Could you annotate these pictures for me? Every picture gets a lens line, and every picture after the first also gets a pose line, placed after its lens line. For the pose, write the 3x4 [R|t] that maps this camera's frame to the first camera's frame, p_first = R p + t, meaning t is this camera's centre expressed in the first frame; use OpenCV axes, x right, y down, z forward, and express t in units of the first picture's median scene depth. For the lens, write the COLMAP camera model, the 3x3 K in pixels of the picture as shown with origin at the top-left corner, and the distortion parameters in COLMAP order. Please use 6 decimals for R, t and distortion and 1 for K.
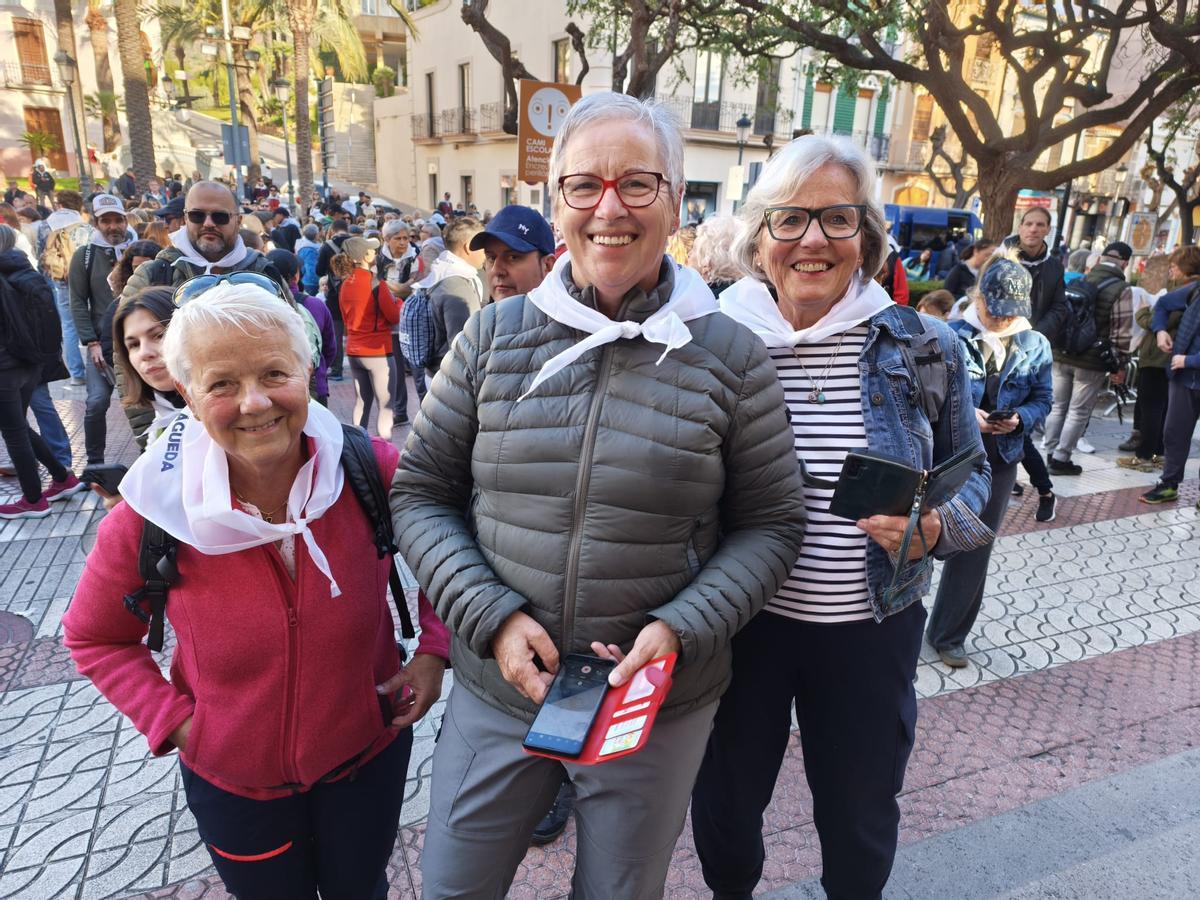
lens RADIAL K [[808.9, 0, 606.2], [0, 808.9, 459.3], [0, 0, 1]] dist [0.004989, -0.011460]
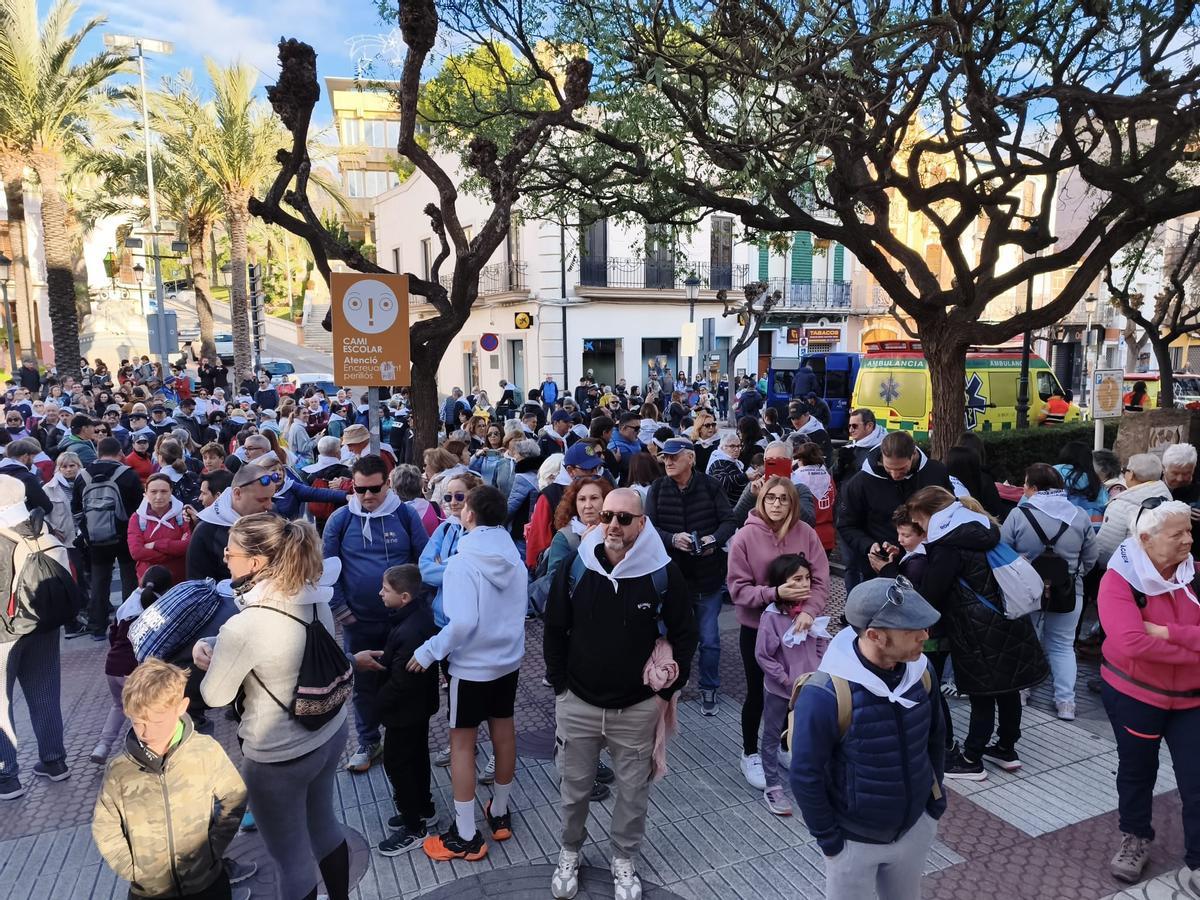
lens RADIAL K [[808.9, 0, 596.2], [0, 808.9, 458.9], [0, 0, 1]] dist [0.004989, -0.011460]
pose [[0.998501, -0.053175, -0.012975, 0.090405], [0.050109, 0.983439, -0.174174, -0.062671], [0.022022, 0.173263, 0.984629, 0.112044]]
